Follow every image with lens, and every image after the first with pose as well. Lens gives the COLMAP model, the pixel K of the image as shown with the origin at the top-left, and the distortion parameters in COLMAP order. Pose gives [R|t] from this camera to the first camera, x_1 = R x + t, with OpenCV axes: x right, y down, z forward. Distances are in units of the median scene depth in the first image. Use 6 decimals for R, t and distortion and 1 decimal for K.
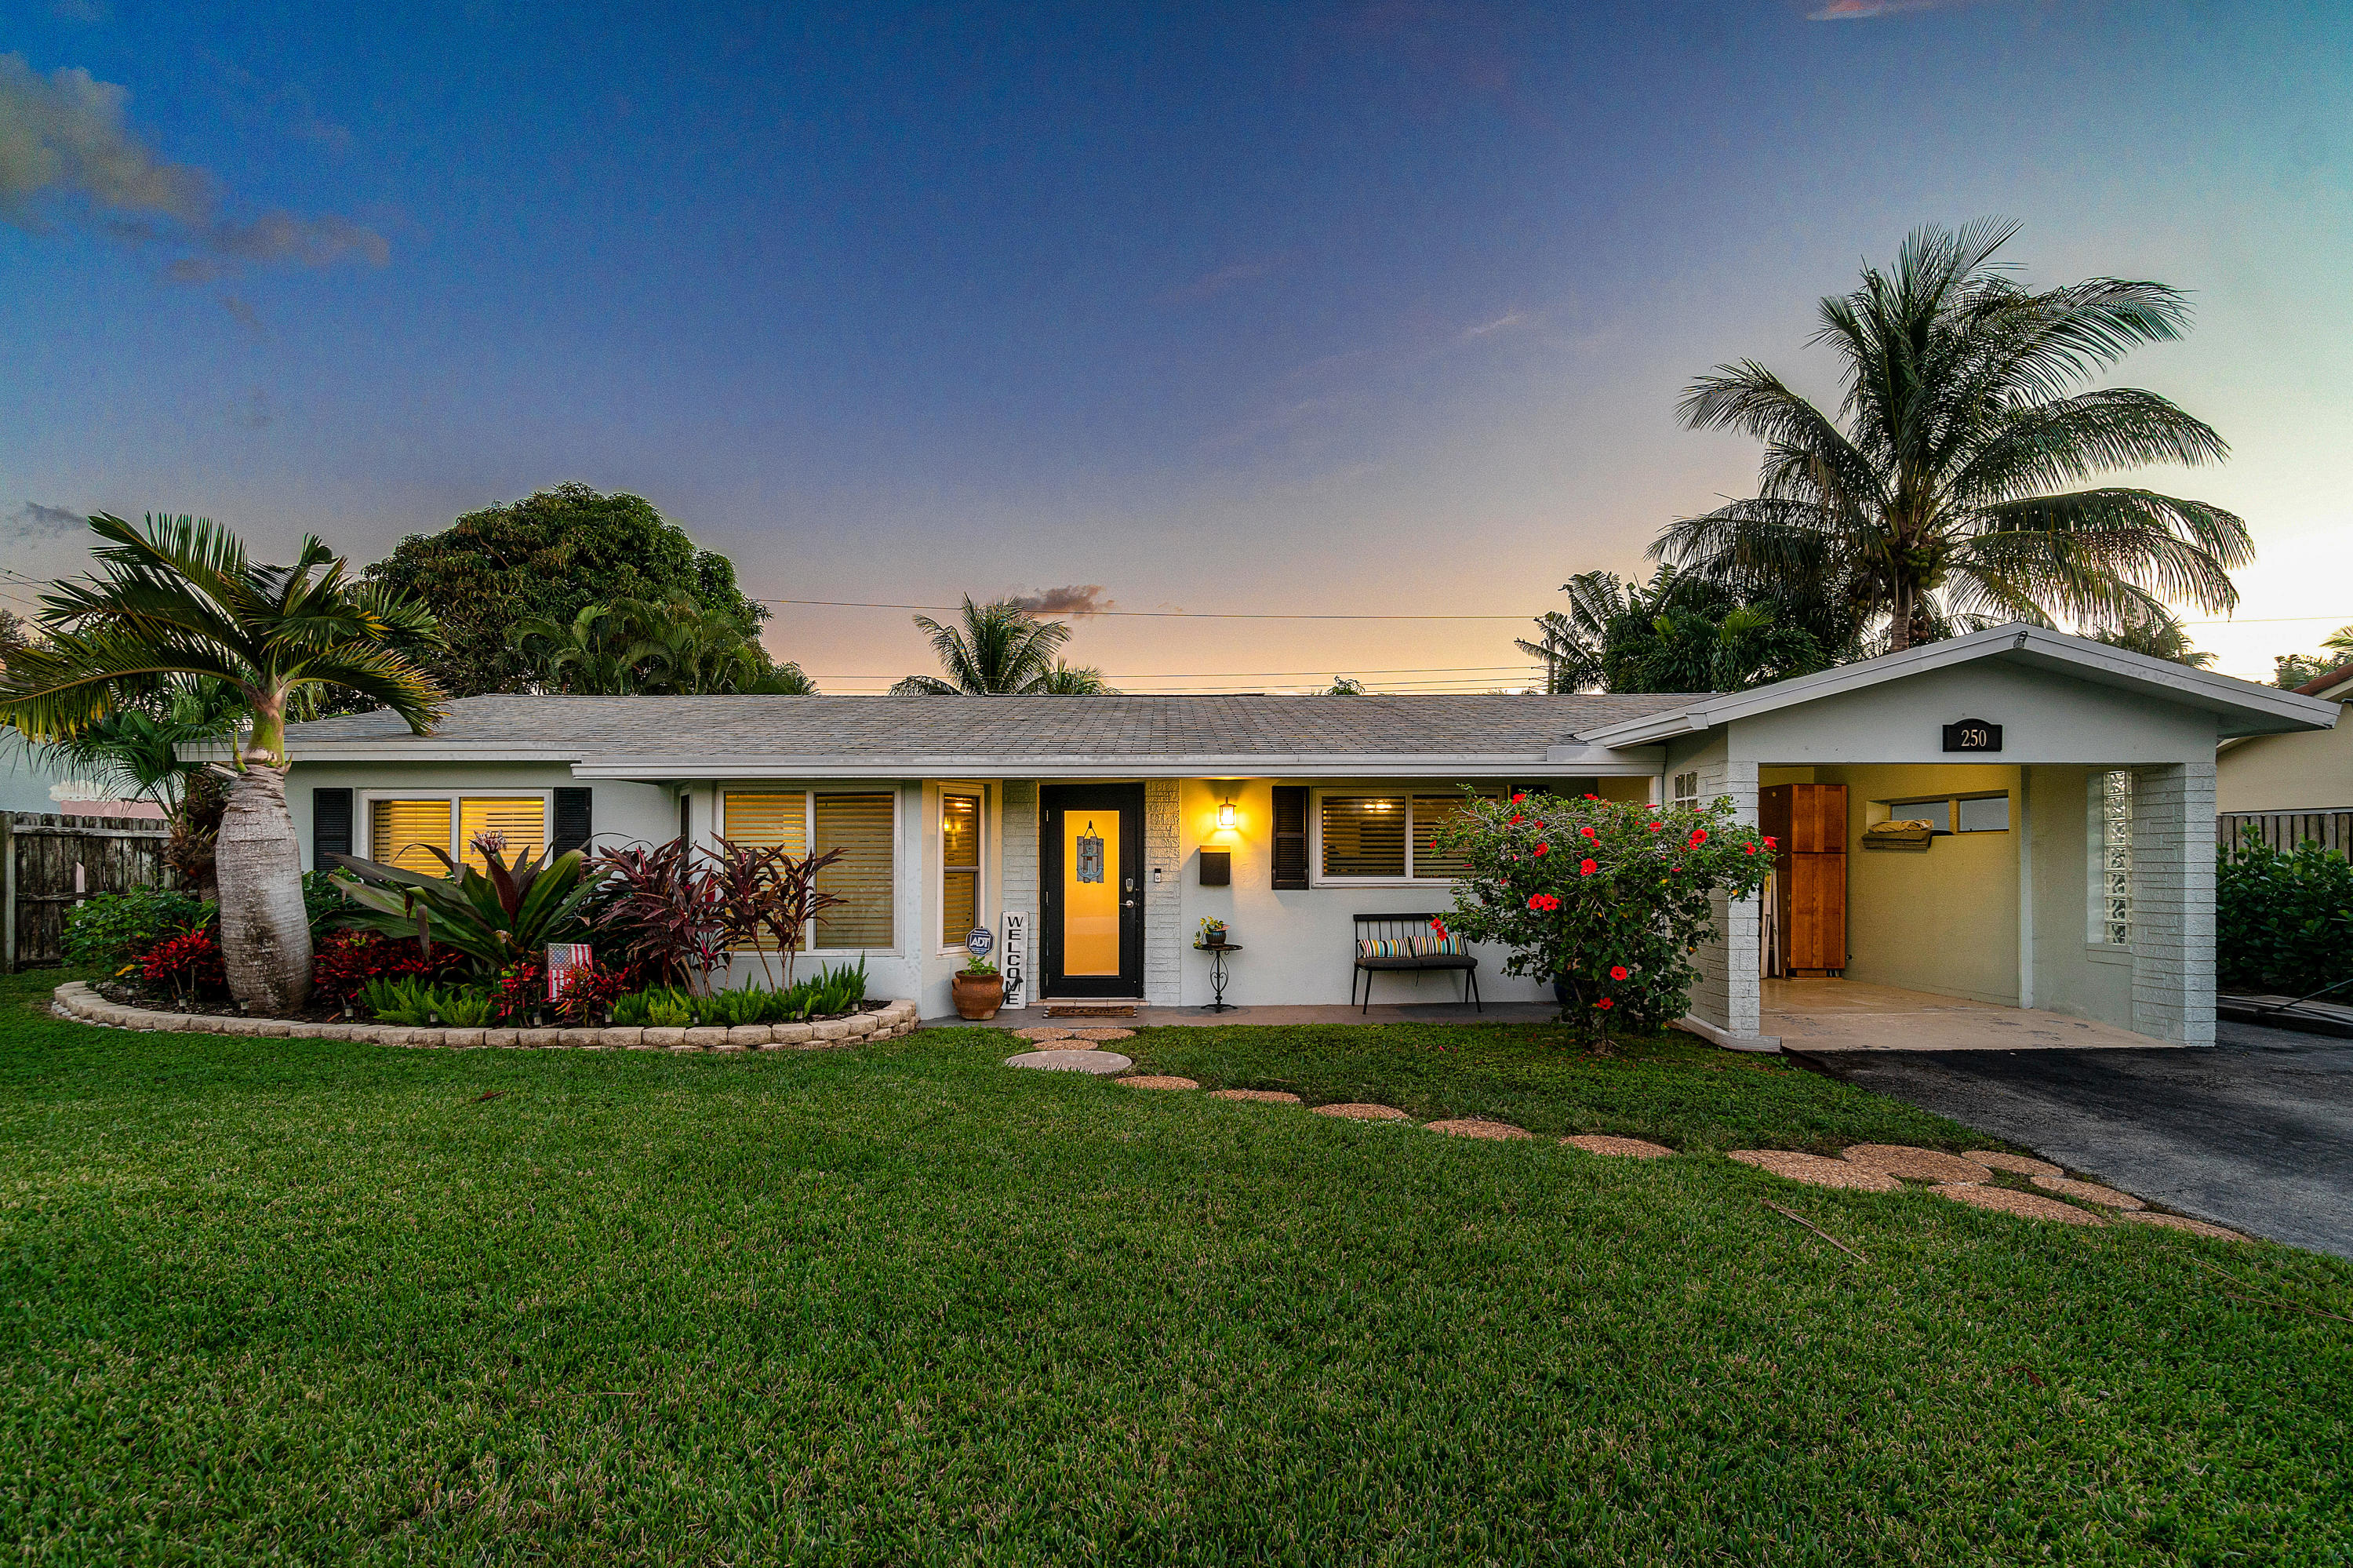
lens RADIAL K [[1046.0, 0, 1161.6], [0, 1046.0, 852.1], [0, 0, 1]] dist [-0.009792, 0.000375]
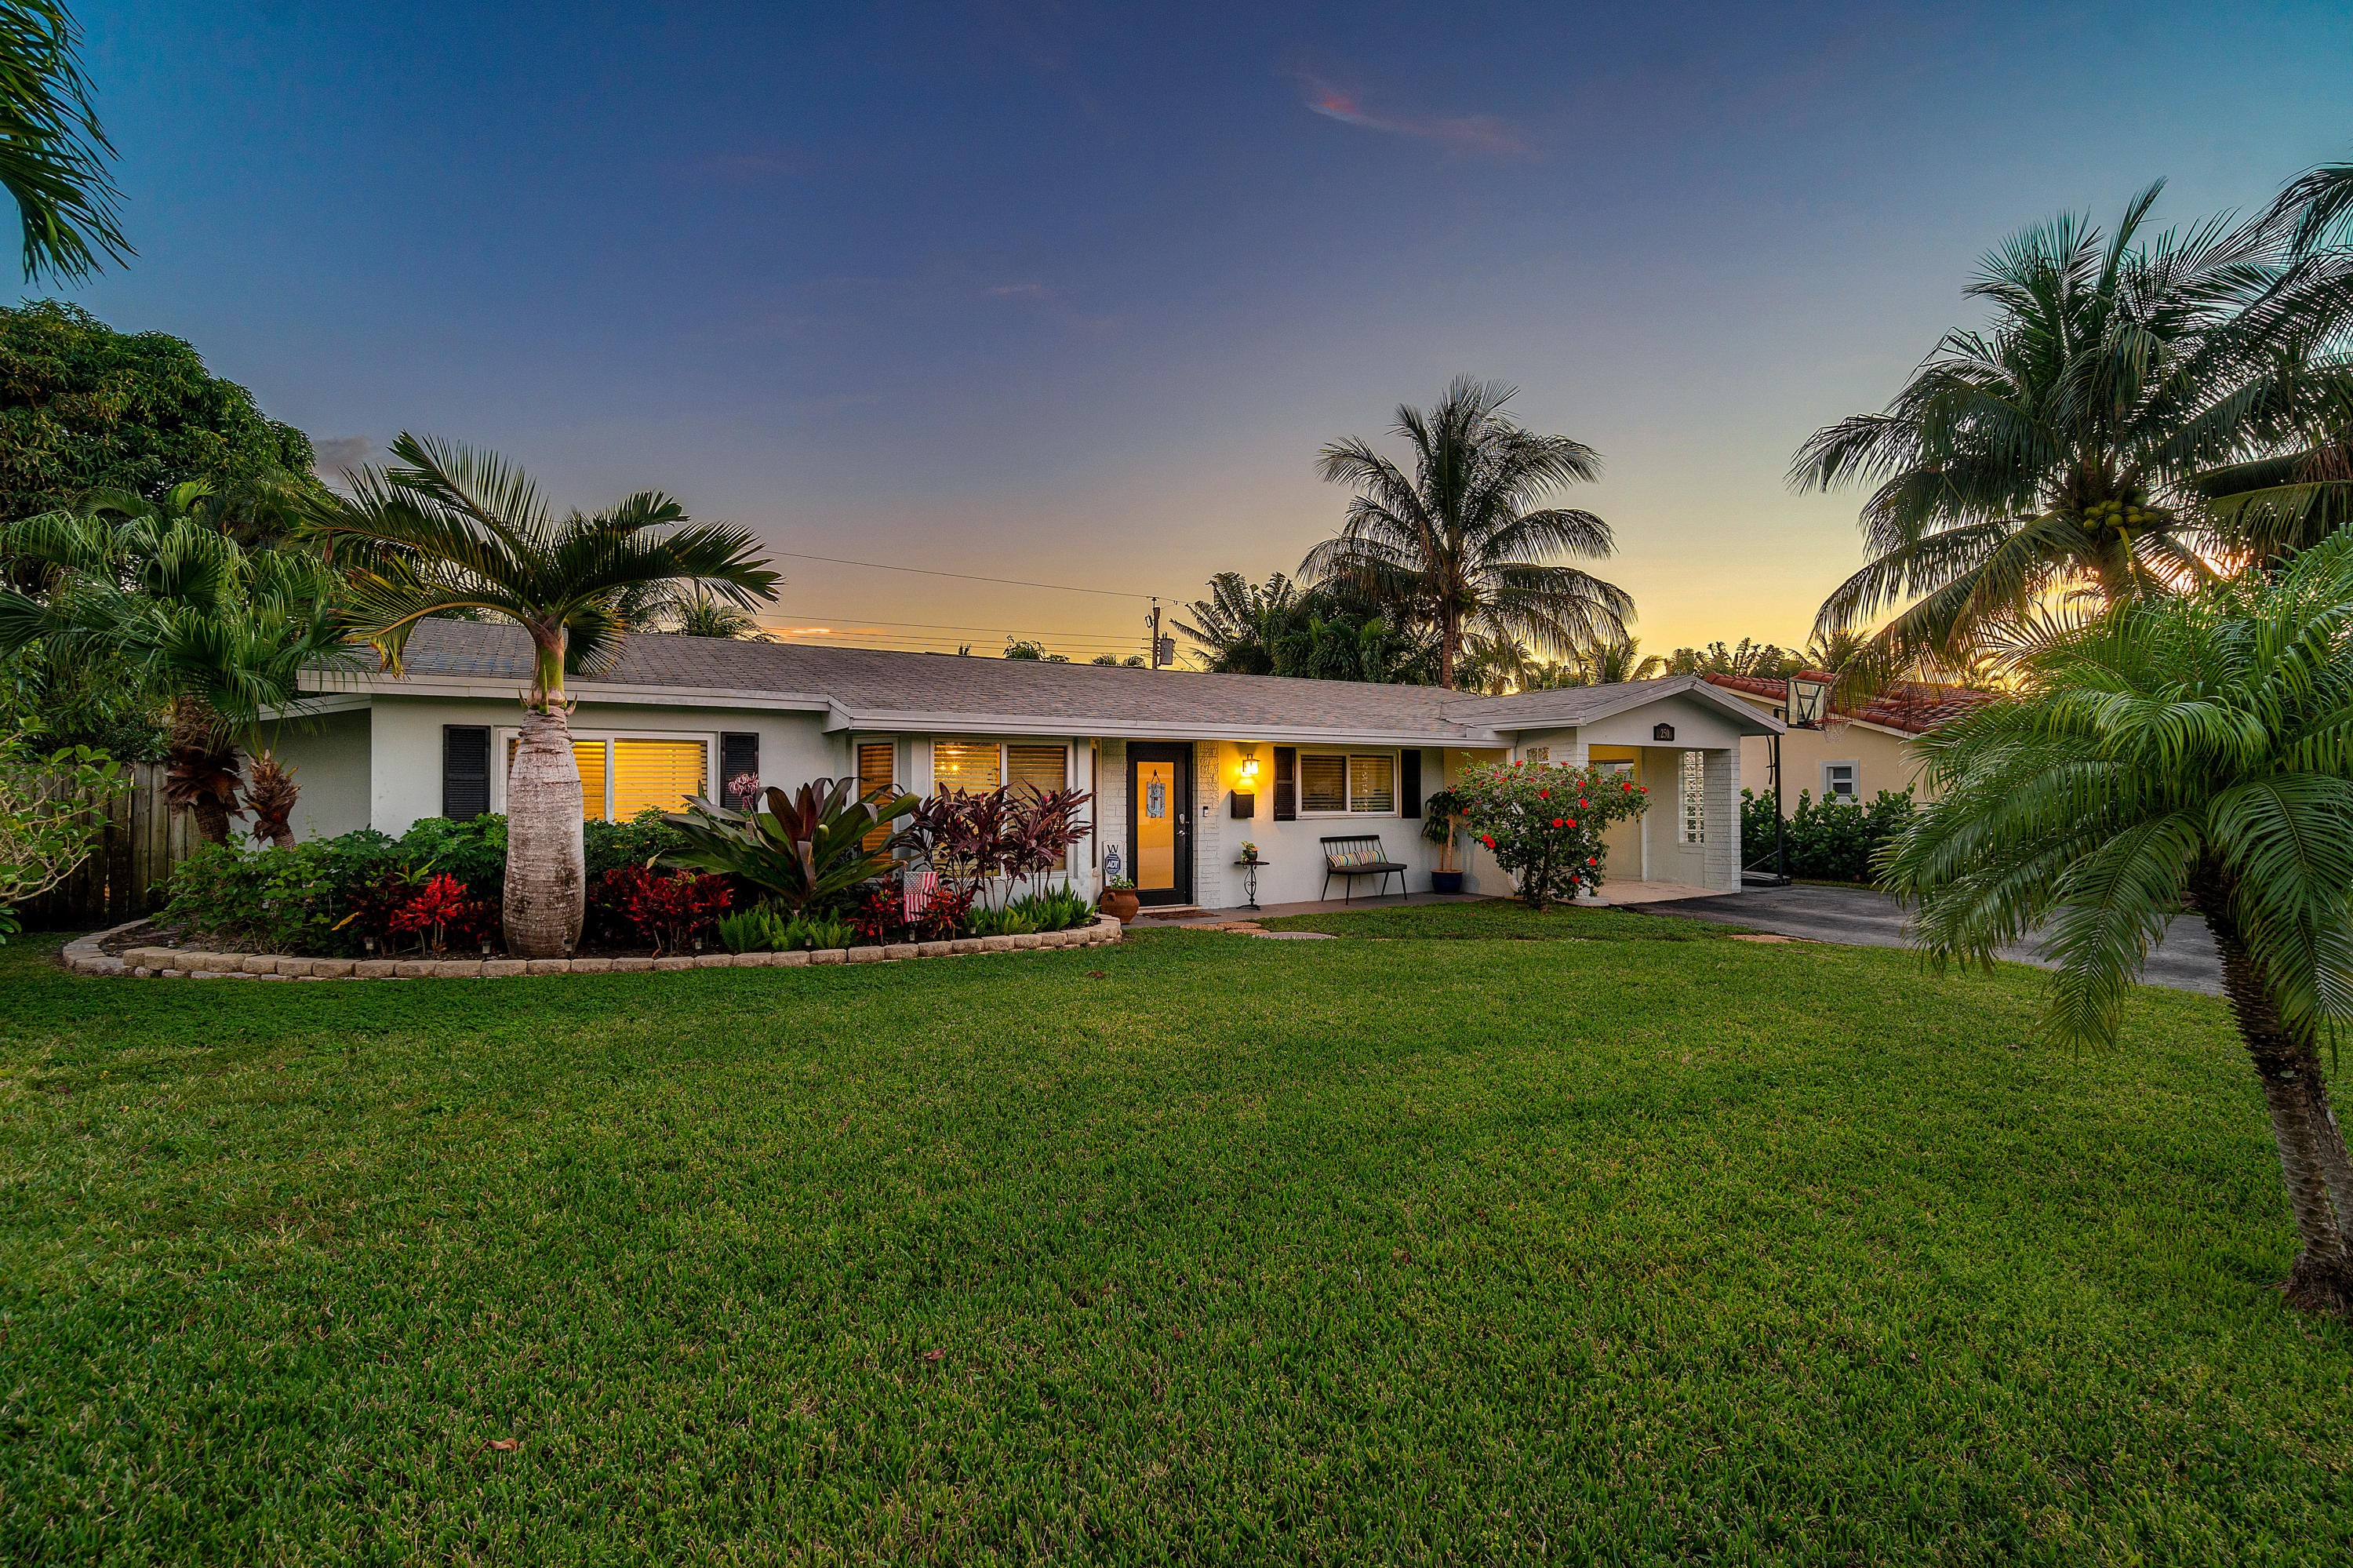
lens RADIAL K [[1045.0, 0, 1156.2], [0, 1045.0, 775.6], [0, 0, 1]] dist [-0.001080, 0.000072]
pose [[0.864120, 0.009416, 0.503198, -0.730940], [-0.001441, 0.999867, -0.016234, -0.001634], [-0.503284, 0.013303, 0.864019, -0.125701]]
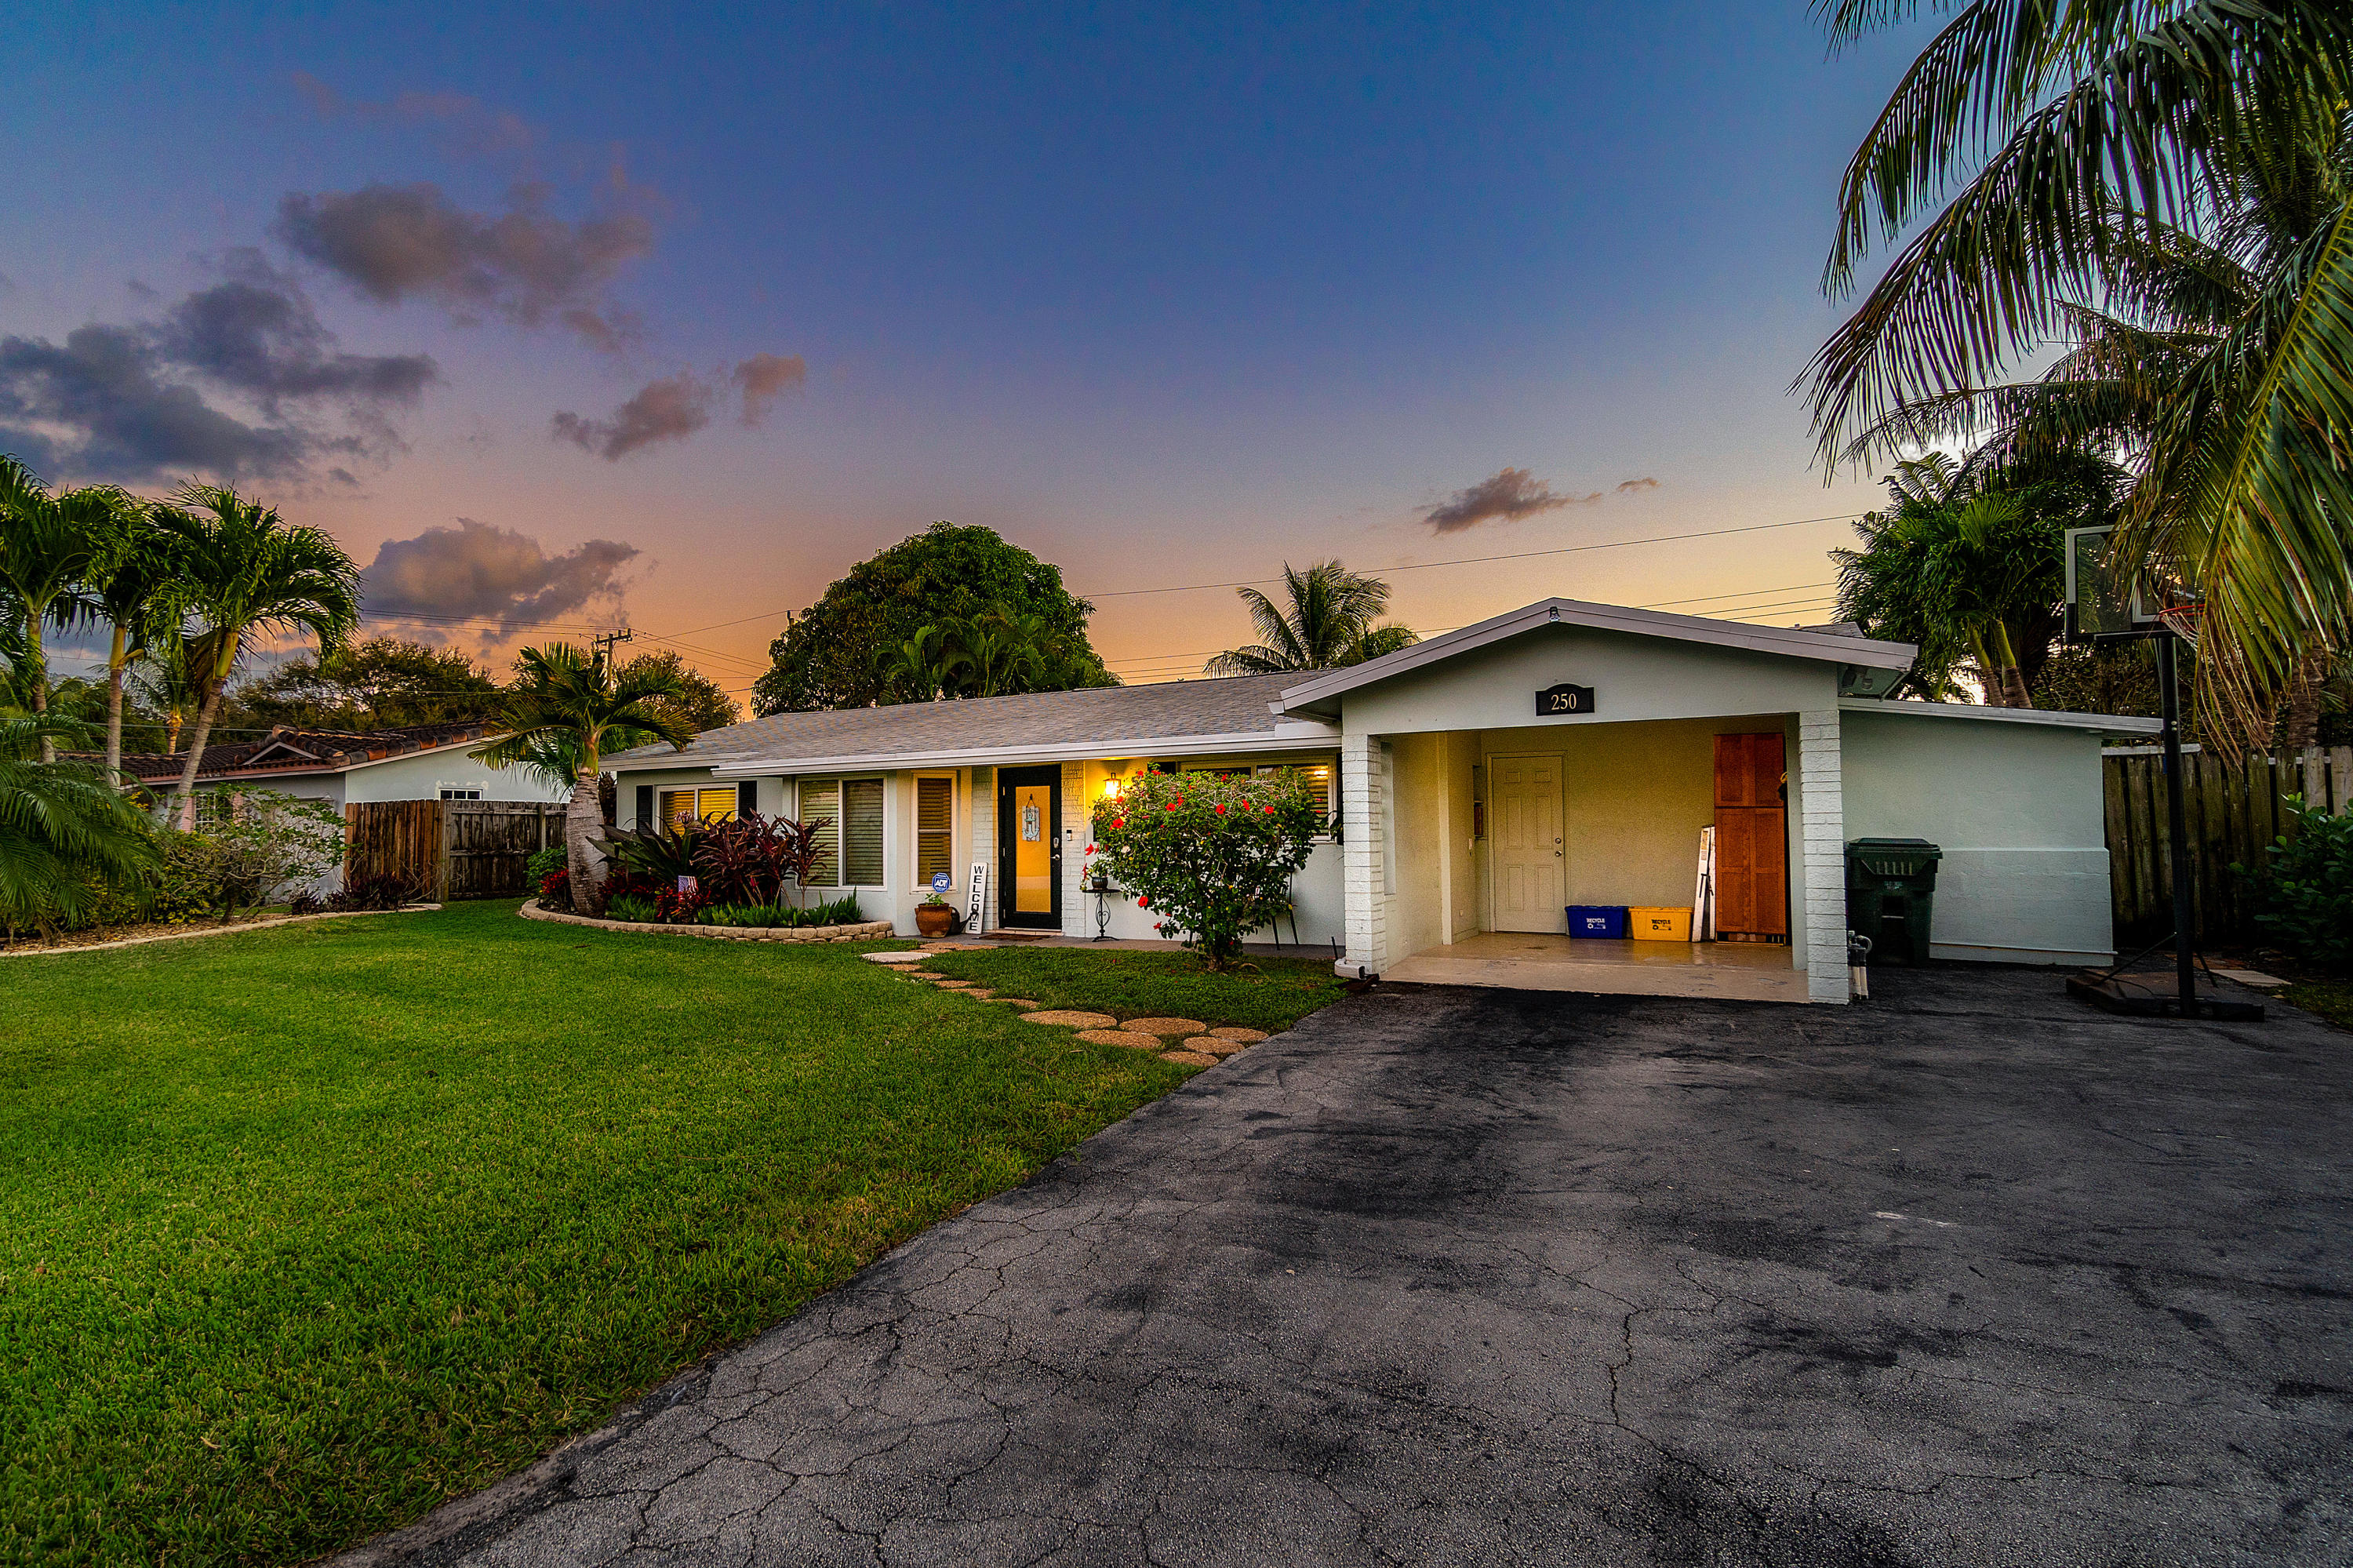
lens RADIAL K [[1159.6, 0, 1042.1], [0, 1159.6, 780.1], [0, 0, 1]] dist [0.021348, -0.000027]
pose [[0.844515, -0.030748, -0.534649, 0.737157], [0.012605, 0.999215, -0.037555, 0.007453], [0.535384, 0.024977, 0.844240, -0.232916]]
